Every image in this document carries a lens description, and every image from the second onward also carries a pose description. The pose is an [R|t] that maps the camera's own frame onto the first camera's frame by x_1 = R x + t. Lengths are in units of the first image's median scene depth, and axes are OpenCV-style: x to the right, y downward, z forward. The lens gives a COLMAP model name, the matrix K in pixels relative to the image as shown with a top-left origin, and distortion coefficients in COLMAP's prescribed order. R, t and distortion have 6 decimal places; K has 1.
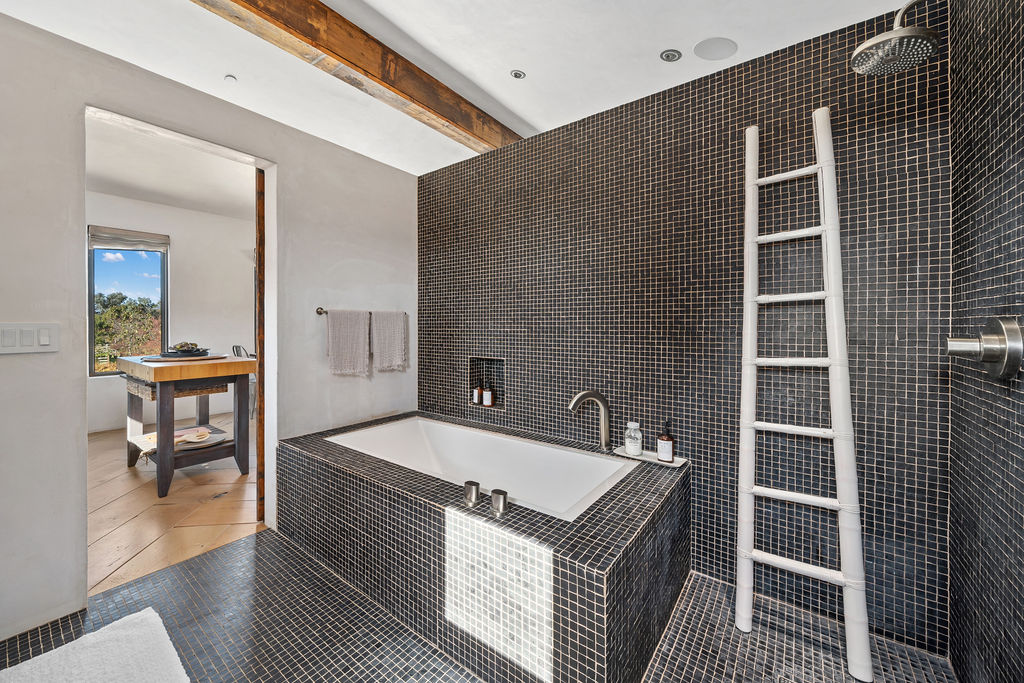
lens RADIAL K [[382.5, 0, 509.5], [0, 382.5, 334.8], [0, 0, 1]] dist [-0.002641, -0.000067]
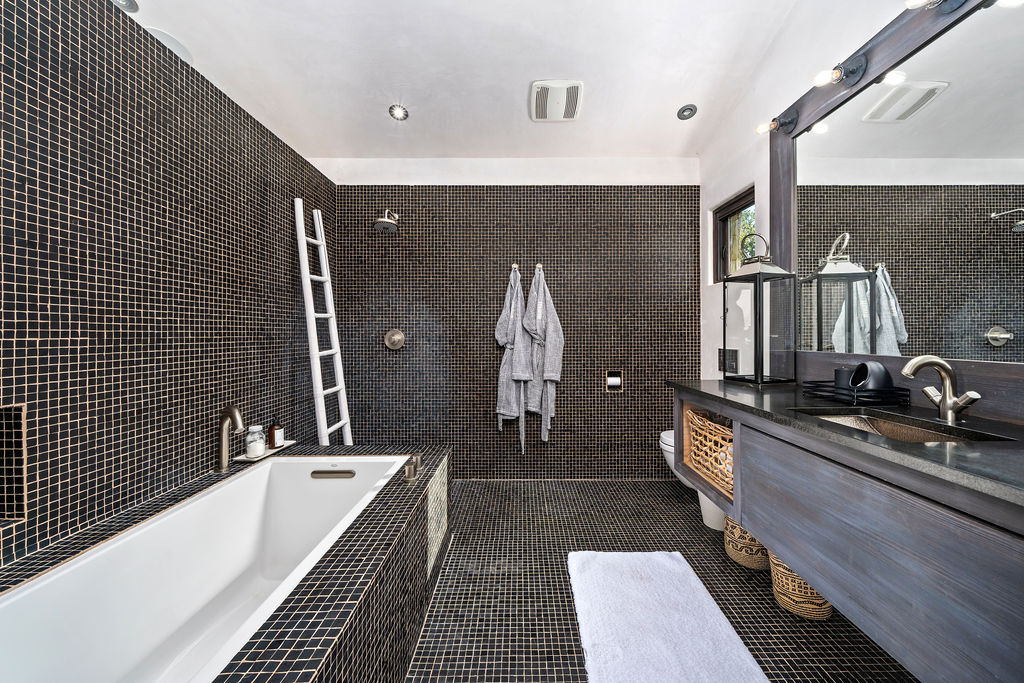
lens RADIAL K [[406.2, 0, 512.6], [0, 406.2, 333.4], [0, 0, 1]] dist [-0.009101, 0.000641]
pose [[-0.589712, -0.007629, 0.807578, -0.856024], [0.006295, 0.999882, 0.014042, -0.027672], [-0.807589, 0.013365, -0.589594, 0.957689]]
